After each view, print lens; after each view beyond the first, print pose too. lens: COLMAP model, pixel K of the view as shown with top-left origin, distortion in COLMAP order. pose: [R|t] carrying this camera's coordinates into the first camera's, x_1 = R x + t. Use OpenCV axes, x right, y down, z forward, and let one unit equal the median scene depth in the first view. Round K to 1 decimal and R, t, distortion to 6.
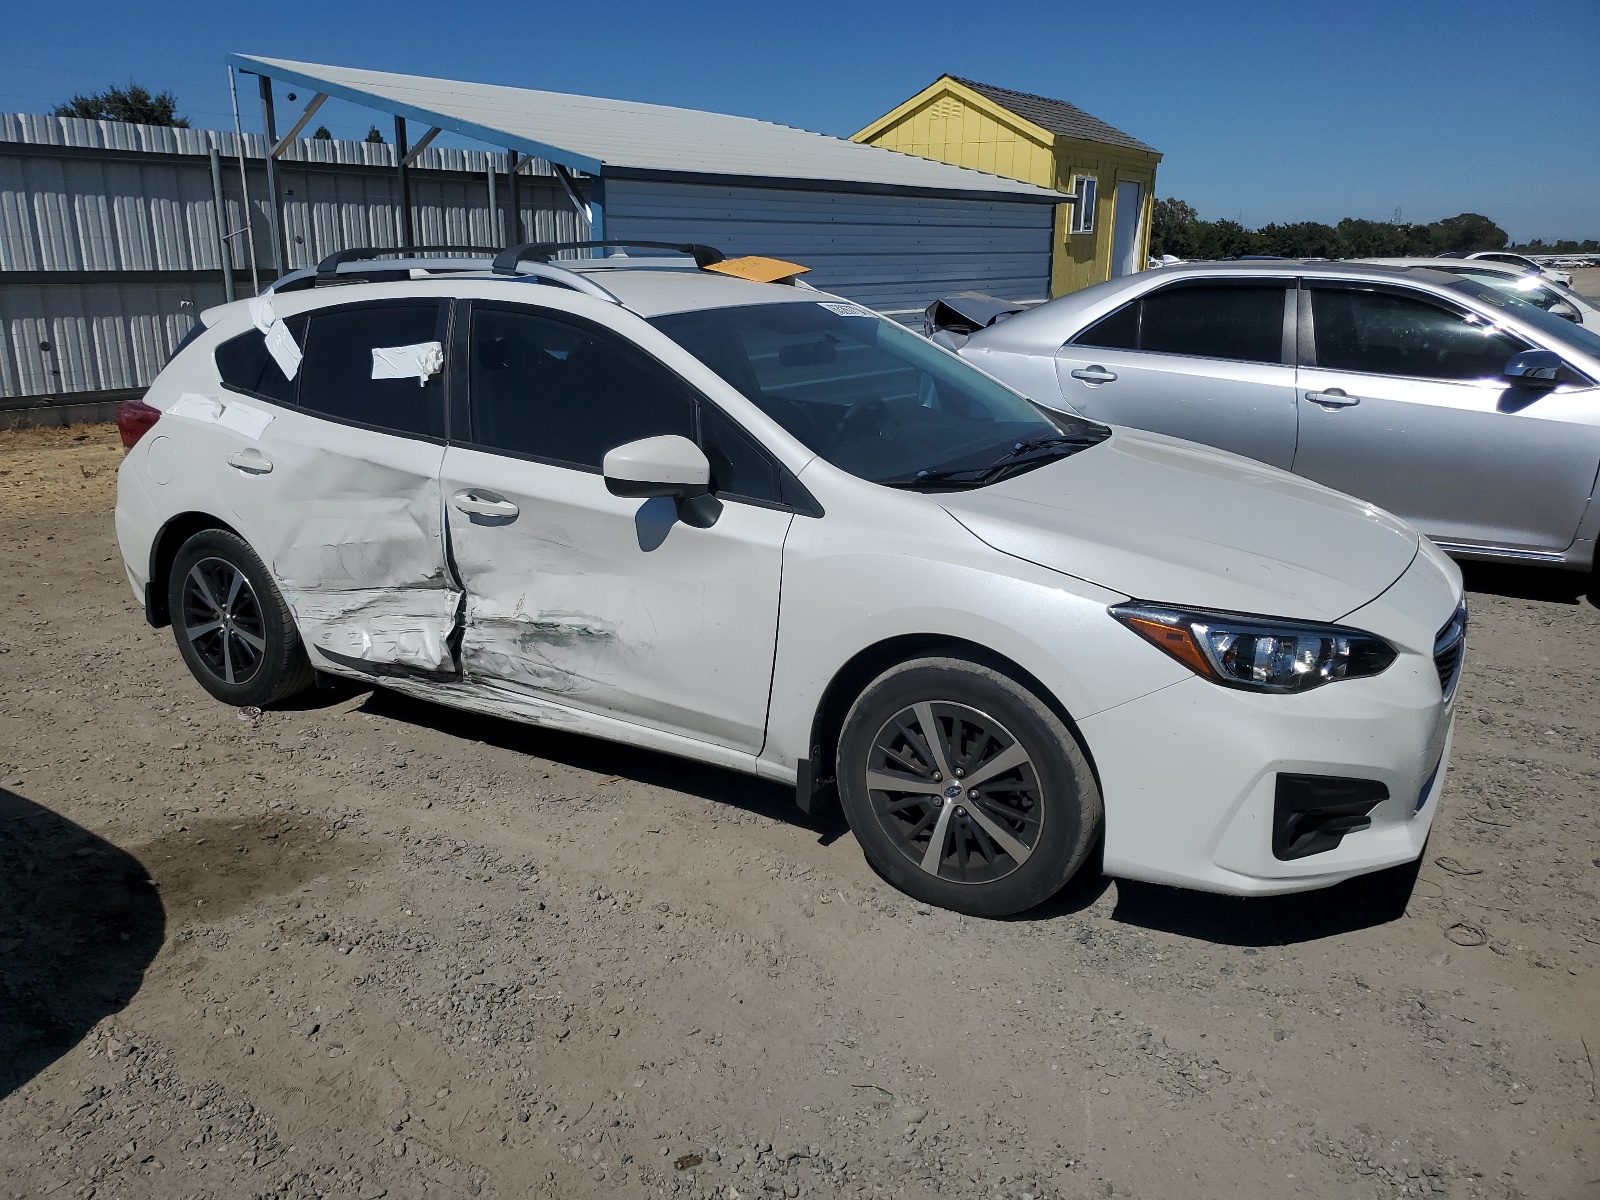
lens RADIAL K [[1223.4, 0, 797.9], [0, 1223.4, 611.2], [0, 0, 1]] dist [0.007811, -0.009937]
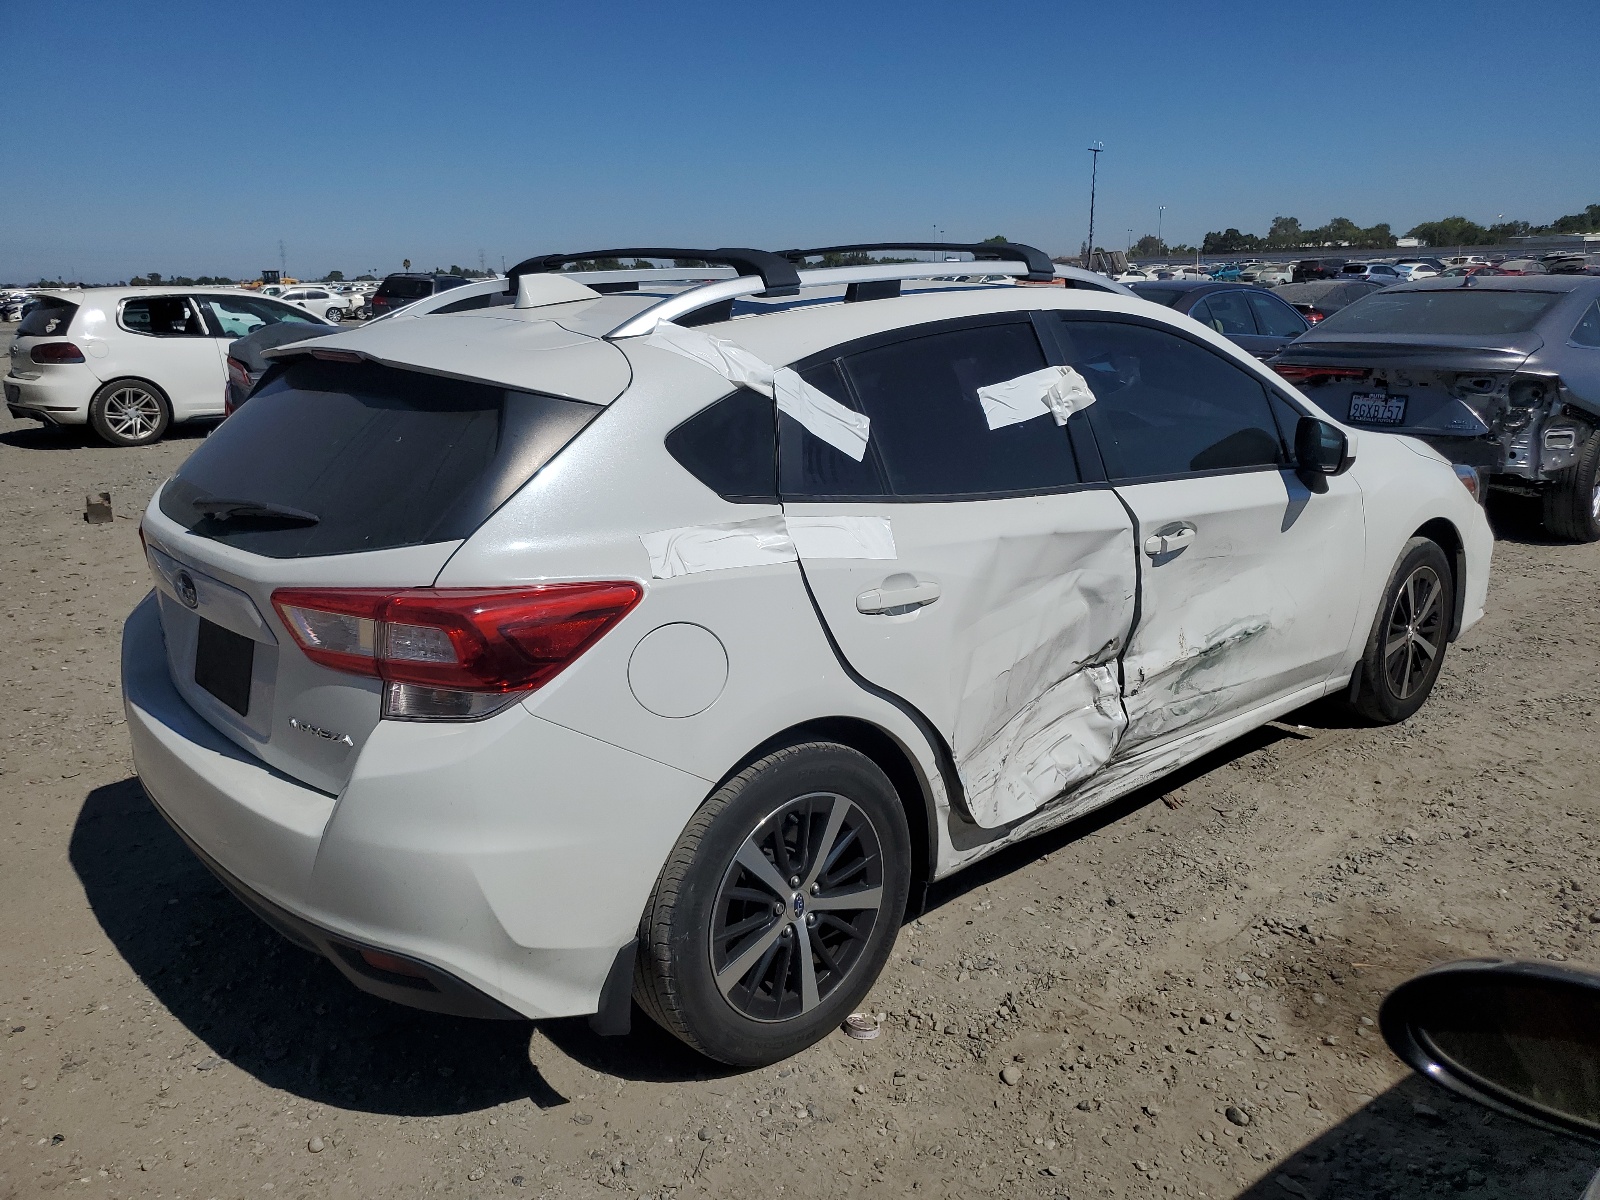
lens RADIAL K [[1223.4, 0, 795.7], [0, 1223.4, 591.4], [0, 0, 1]] dist [0.007811, -0.009937]
pose [[0.350055, -0.256254, 0.900997, -1.085813], [0.278015, 0.946936, 0.161305, -0.253975], [-0.894522, 0.194025, 0.402722, 0.854986]]
